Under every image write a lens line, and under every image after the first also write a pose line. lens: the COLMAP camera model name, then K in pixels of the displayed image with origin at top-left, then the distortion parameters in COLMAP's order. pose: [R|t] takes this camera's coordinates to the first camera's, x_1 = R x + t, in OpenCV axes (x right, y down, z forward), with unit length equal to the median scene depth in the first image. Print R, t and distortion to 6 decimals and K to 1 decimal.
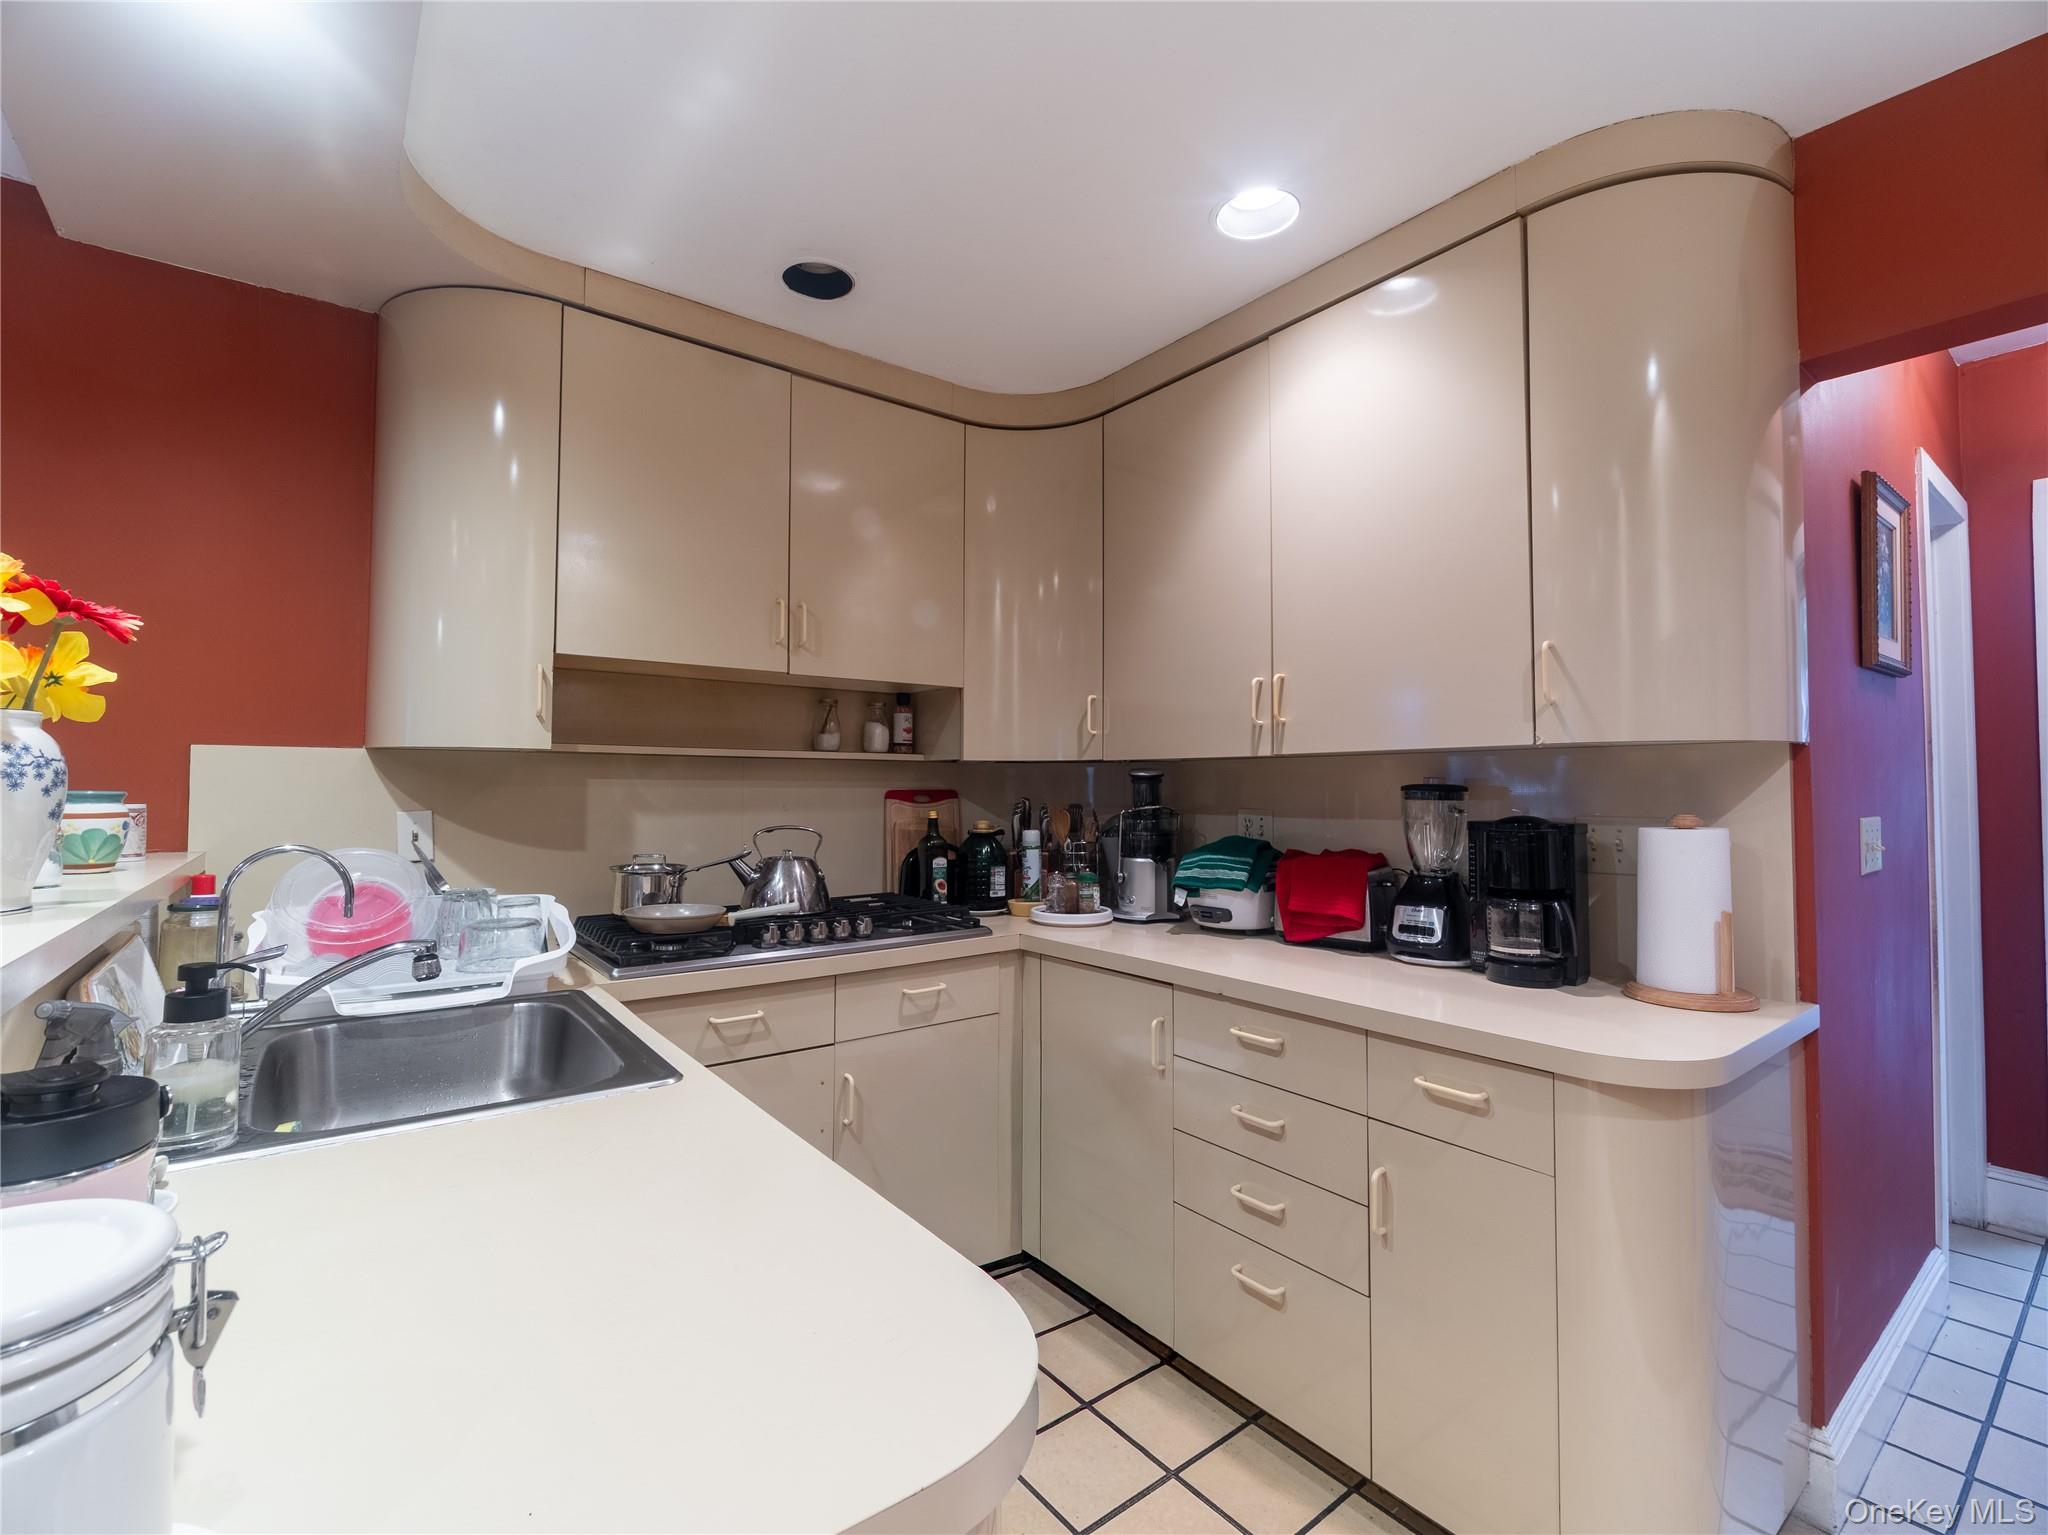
lens RADIAL K [[917.6, 0, 1018.1], [0, 917.6, 765.1], [0, 0, 1]] dist [-0.002364, -0.001068]
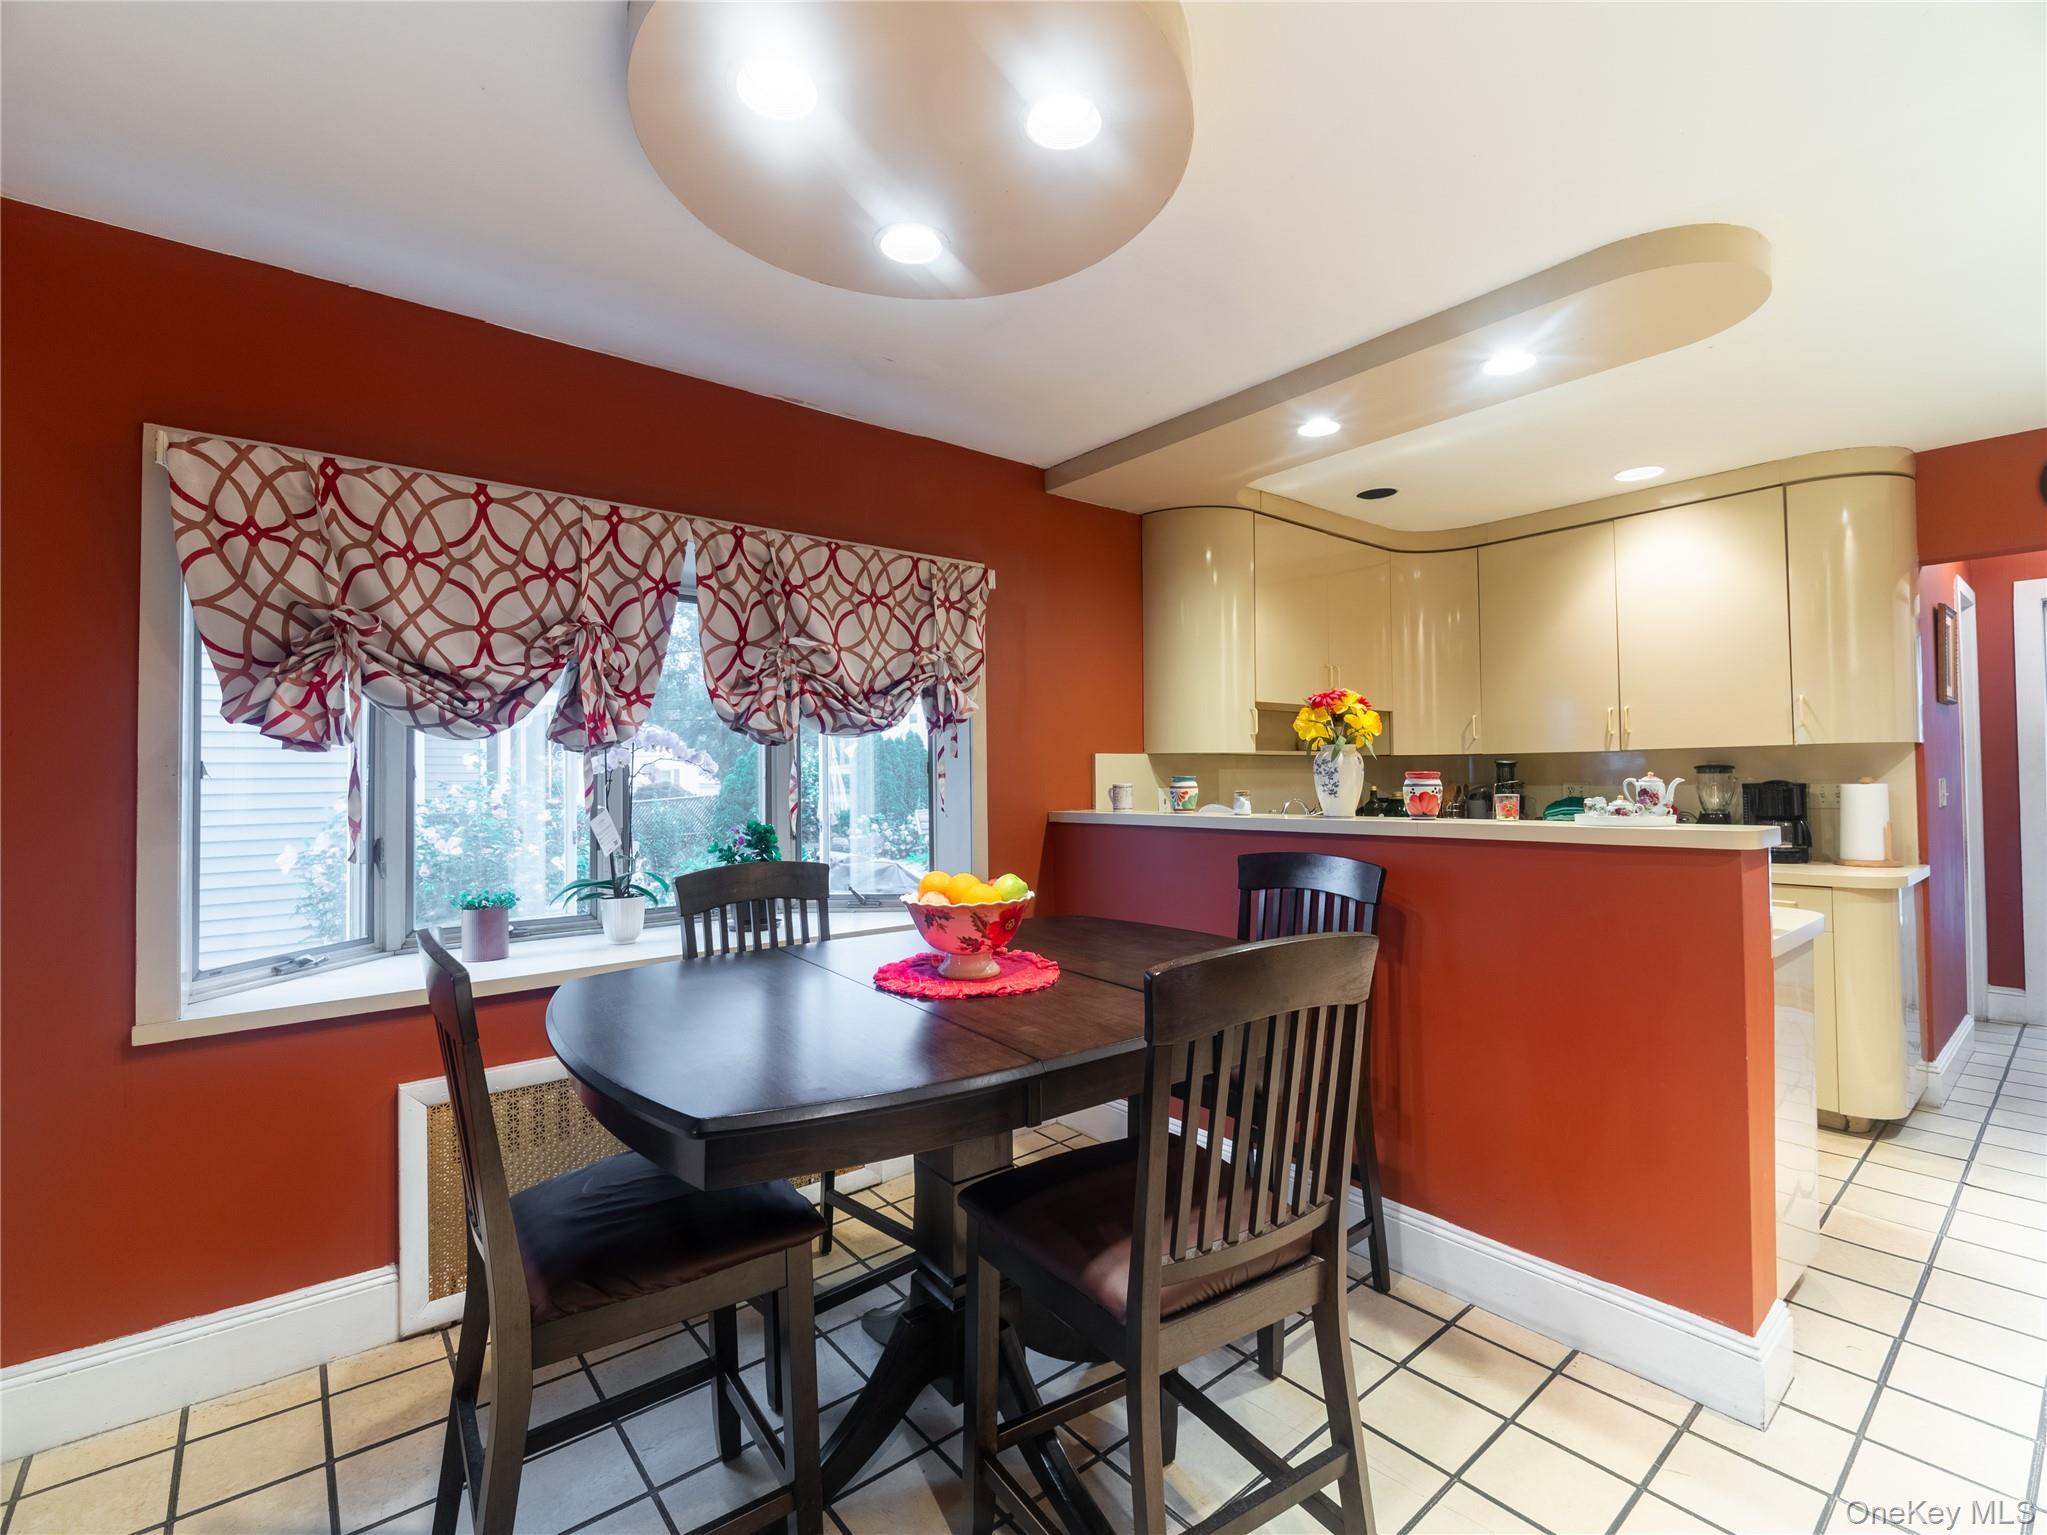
lens RADIAL K [[917.2, 0, 1031.2], [0, 917.2, 763.9], [0, 0, 1]] dist [-0.002364, -0.001068]
pose [[0.999318, -0.014723, 0.033872, -1.173747], [0.014384, 0.999844, 0.010223, -0.024201], [-0.034017, -0.009729, 0.999374, -0.963299]]
